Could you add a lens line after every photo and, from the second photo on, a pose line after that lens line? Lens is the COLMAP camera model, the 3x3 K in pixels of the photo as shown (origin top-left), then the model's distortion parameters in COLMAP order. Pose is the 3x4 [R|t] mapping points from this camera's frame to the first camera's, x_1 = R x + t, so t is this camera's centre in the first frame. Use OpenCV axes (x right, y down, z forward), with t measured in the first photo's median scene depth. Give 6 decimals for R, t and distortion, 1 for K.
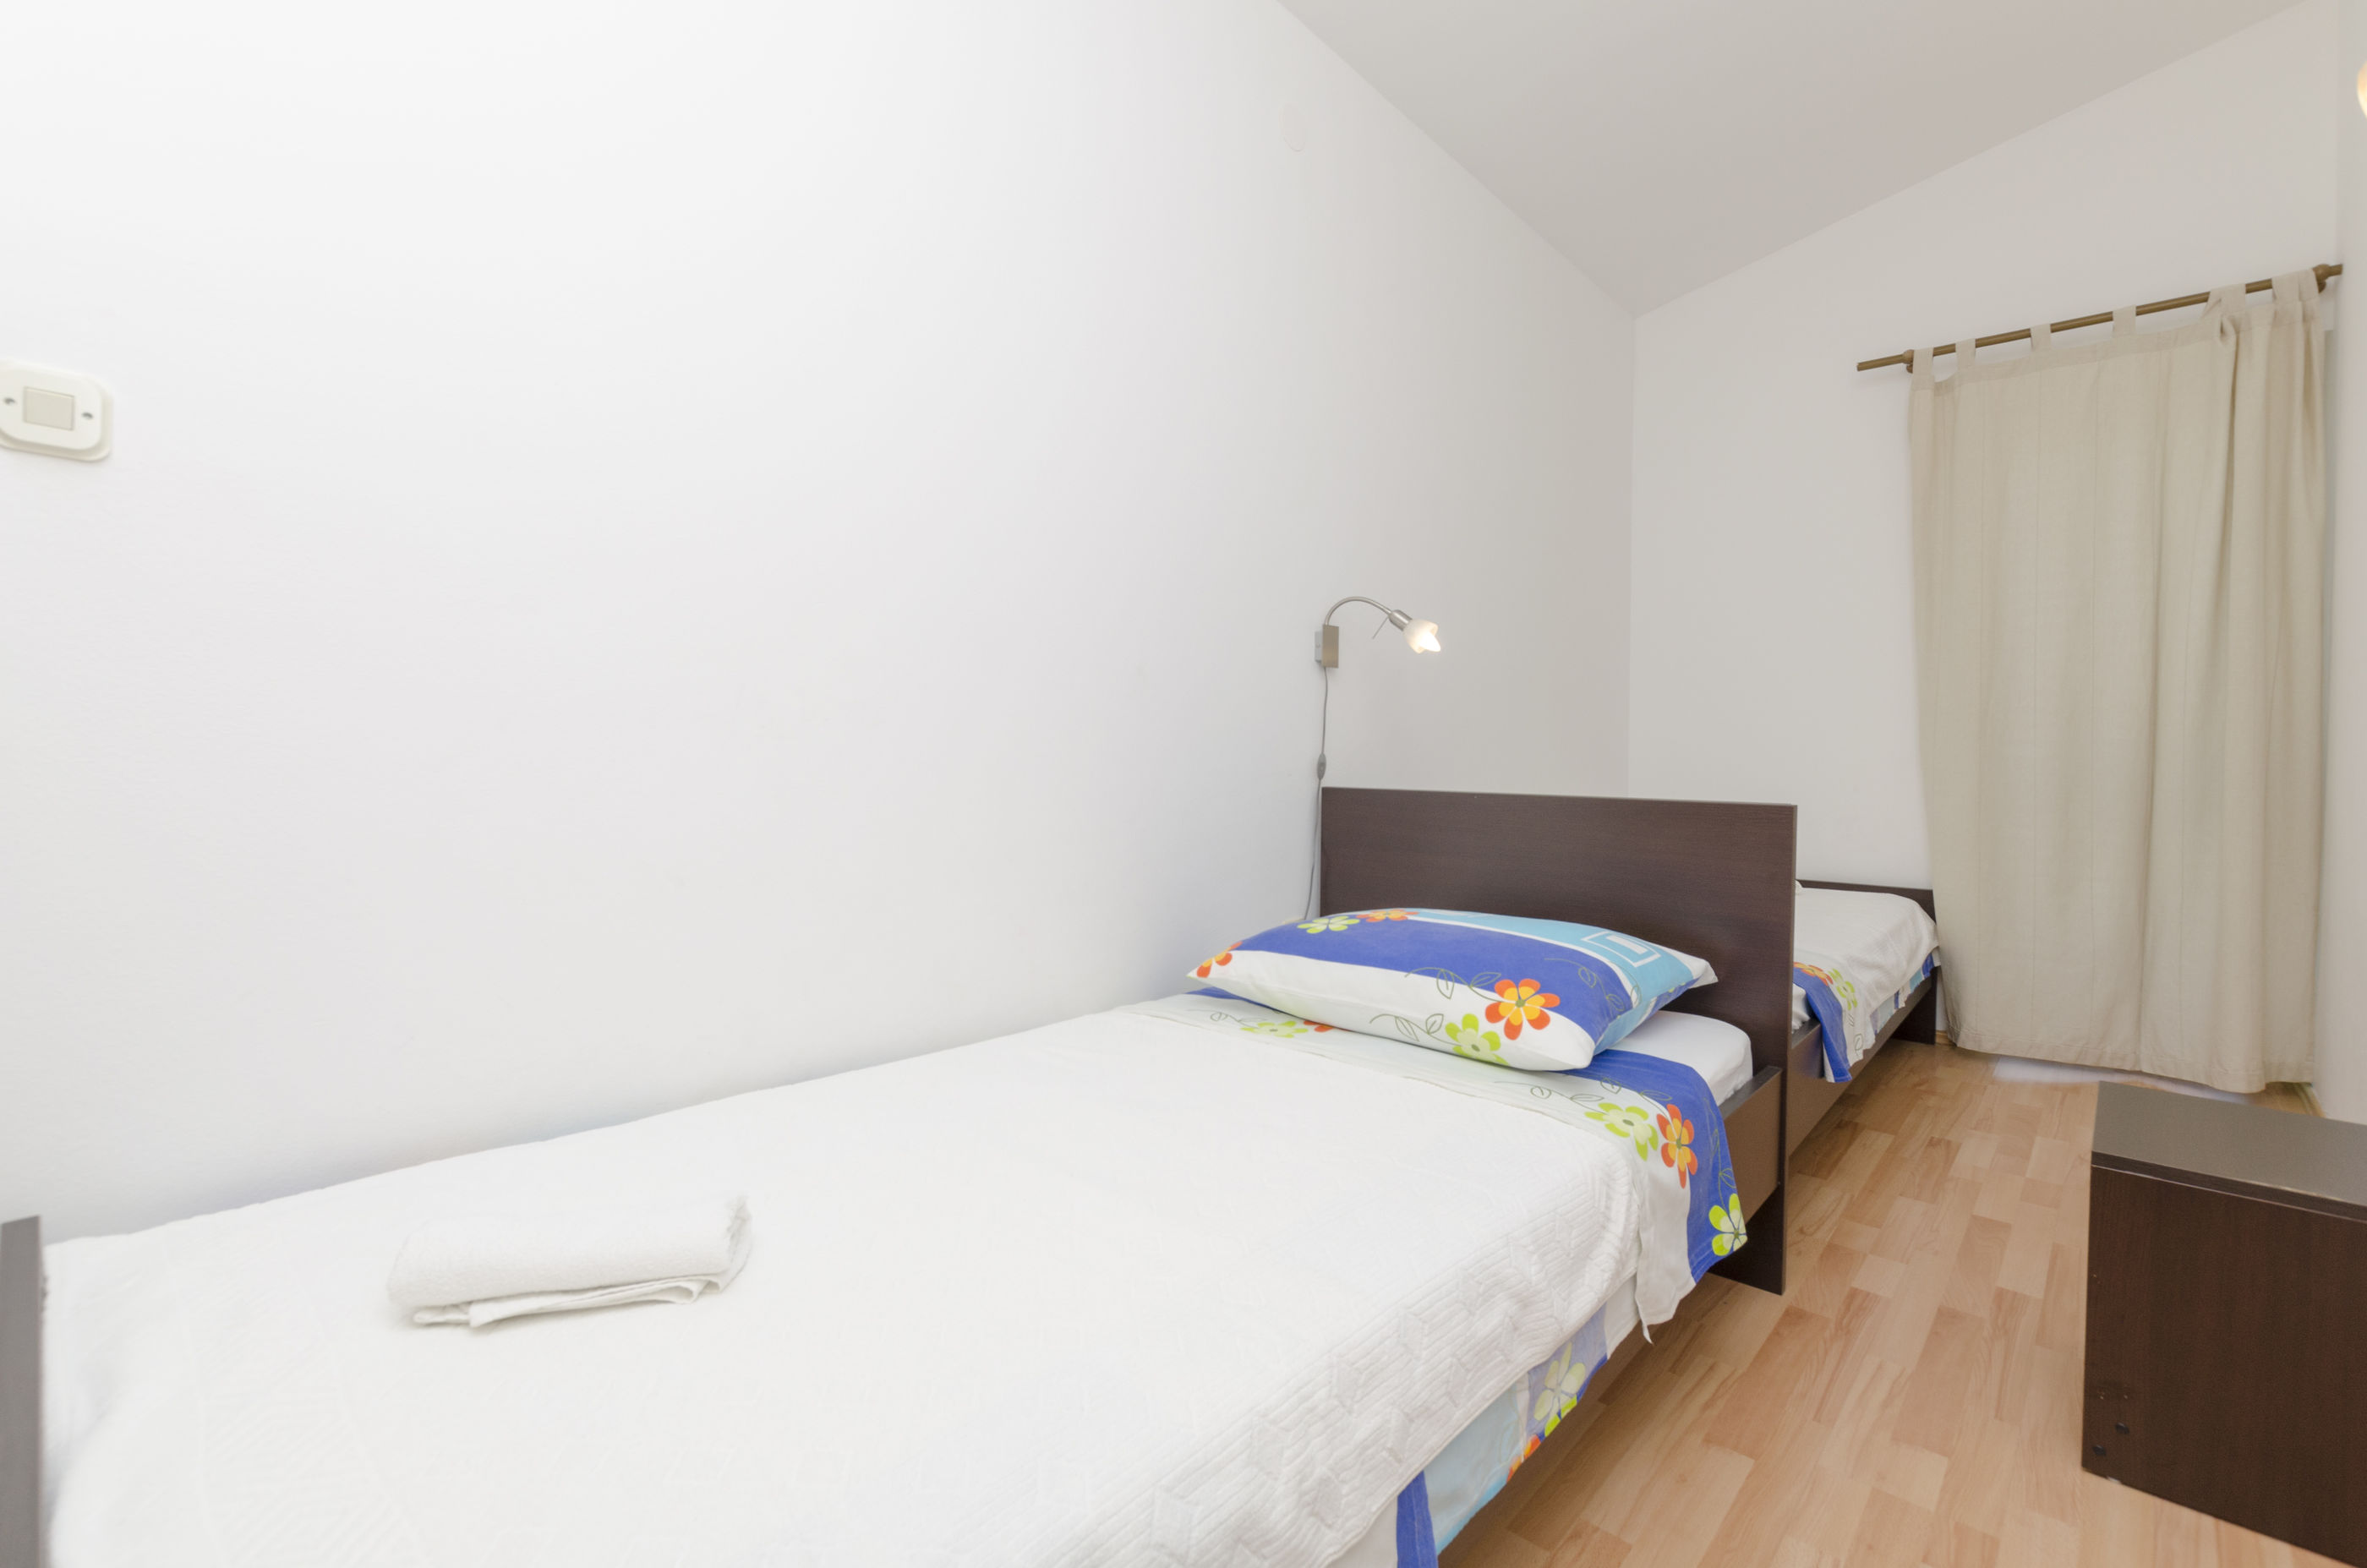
lens RADIAL K [[1017.9, 0, 1180.8], [0, 1017.9, 785.6], [0, 0, 1]] dist [0.007600, -0.005048]
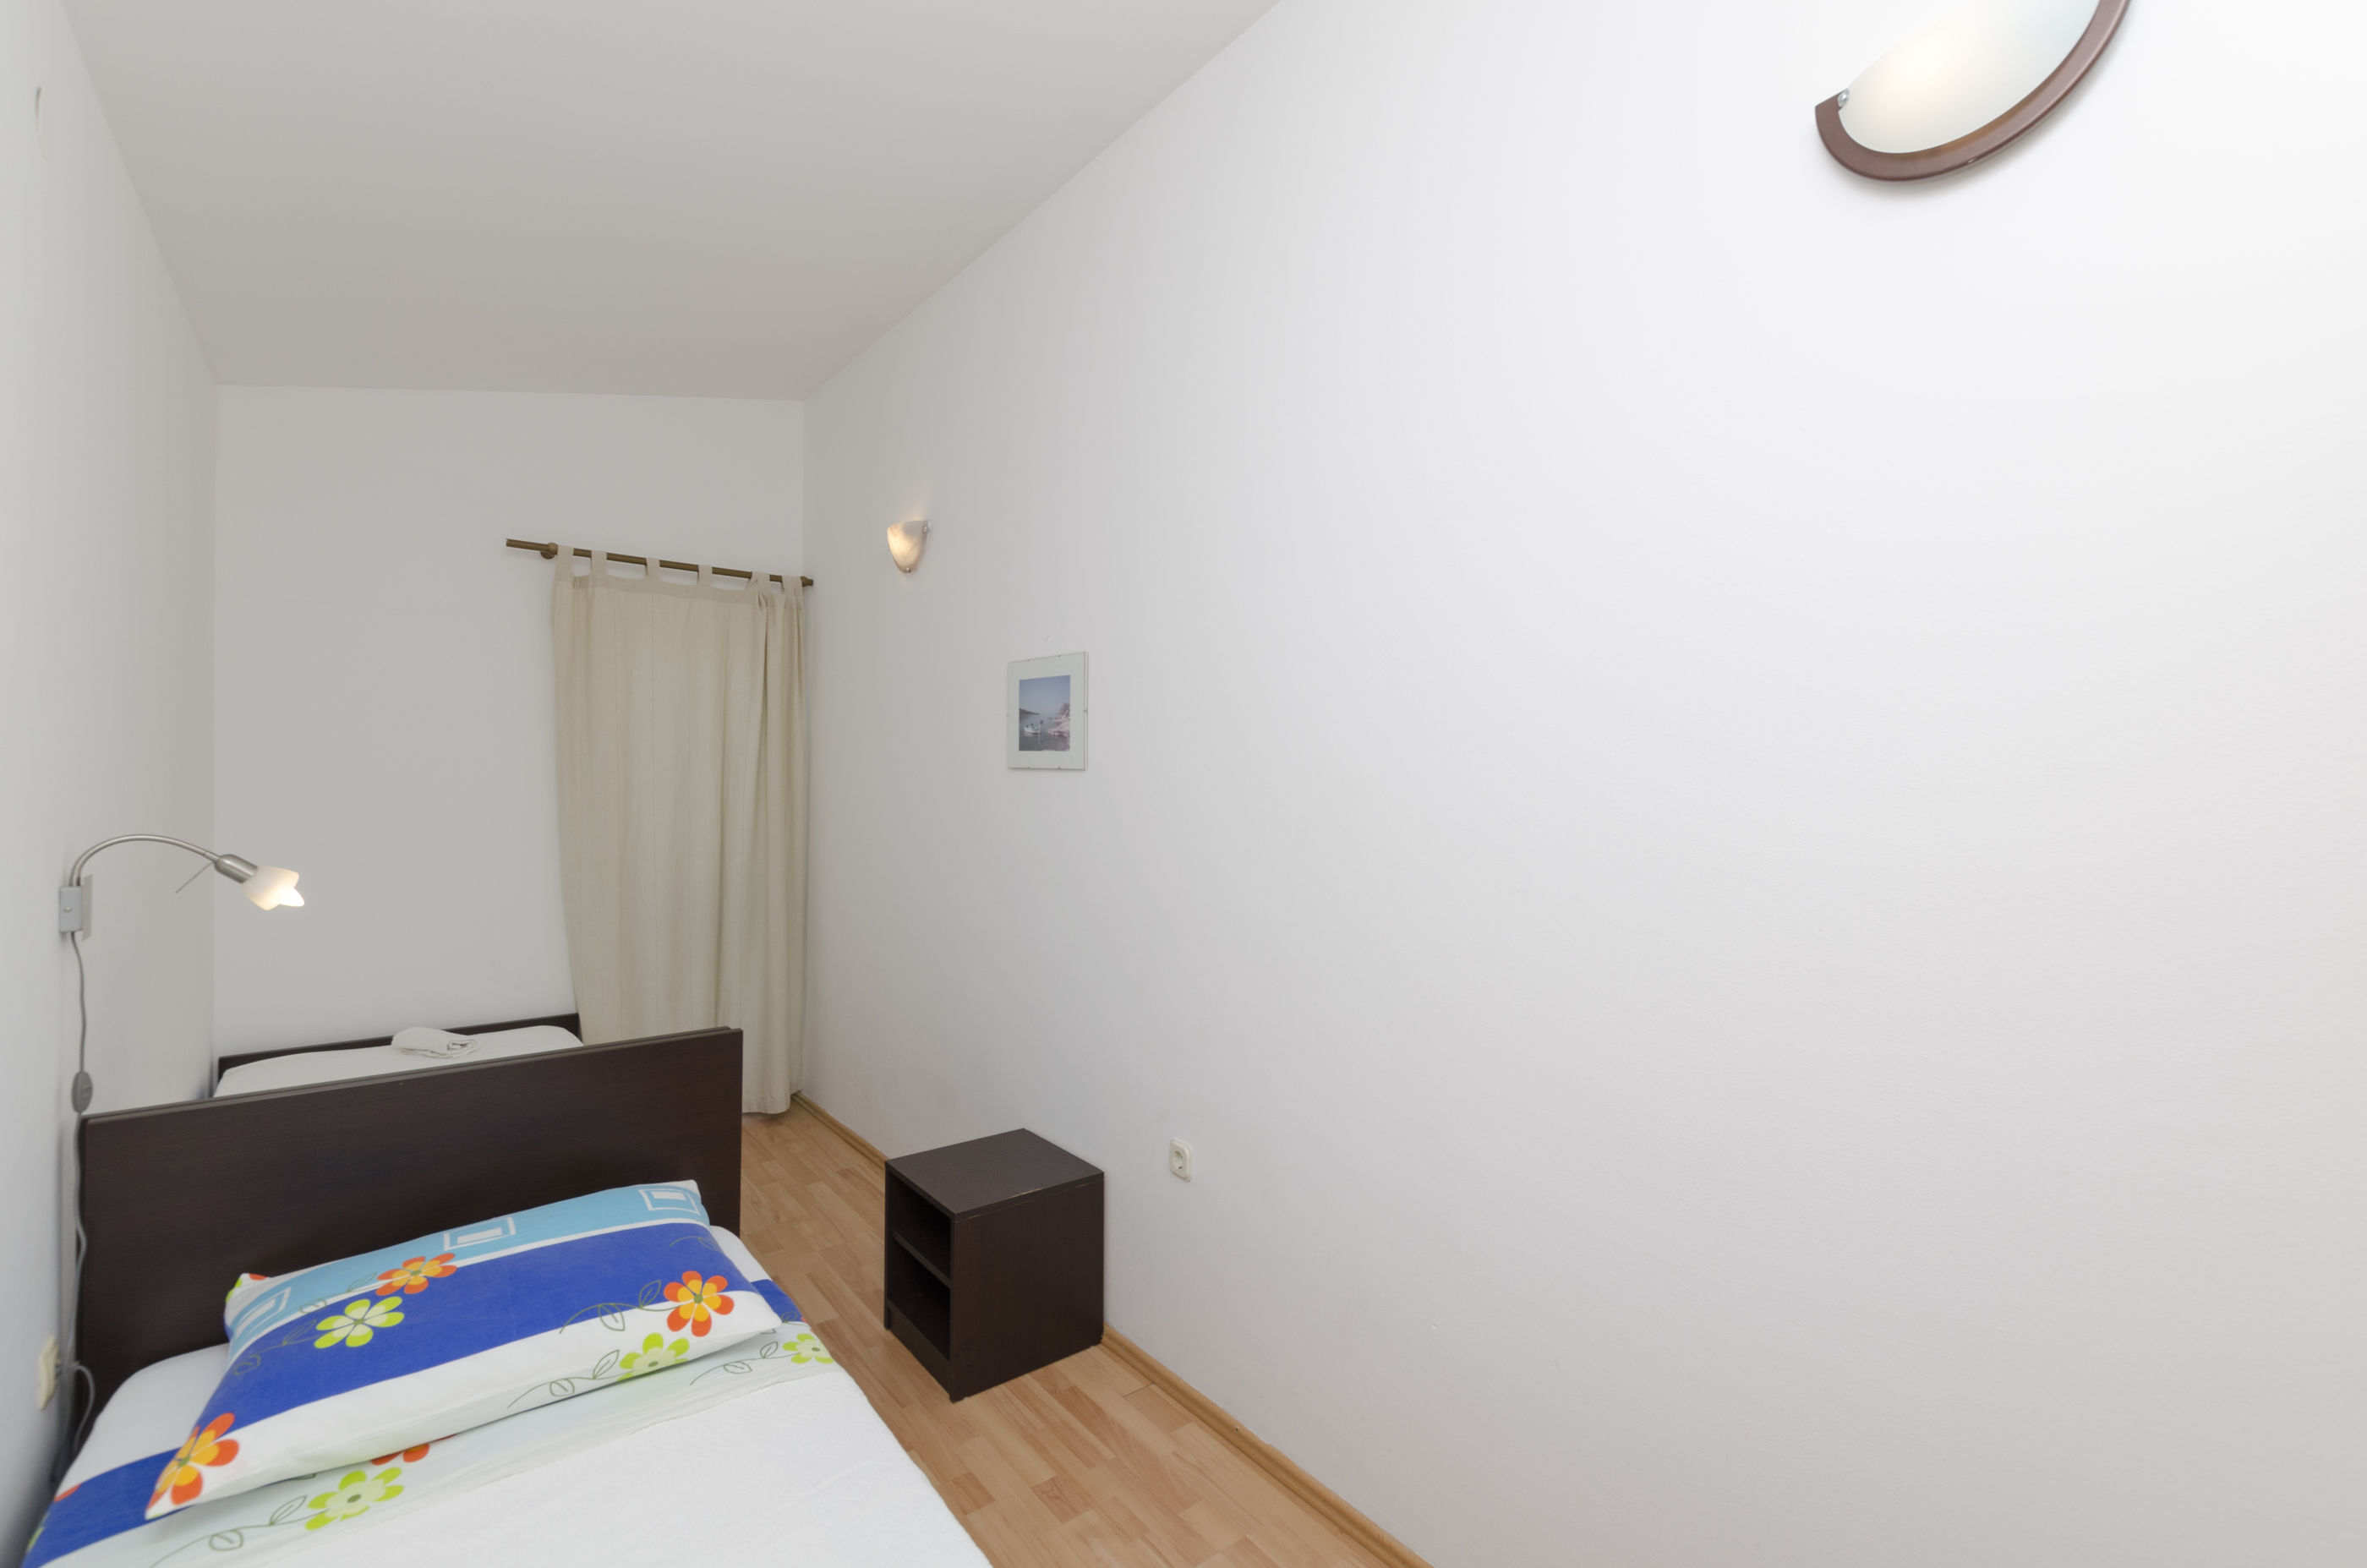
lens RADIAL K [[1017.9, 0, 1197.6], [0, 1017.9, 774.1], [0, 0, 1]] dist [0.007600, -0.005048]
pose [[0.146974, -0.005344, 0.989126, -0.427809], [0.024401, 0.999701, 0.001776, -0.216745], [-0.988839, 0.023875, 0.147061, 0.184314]]
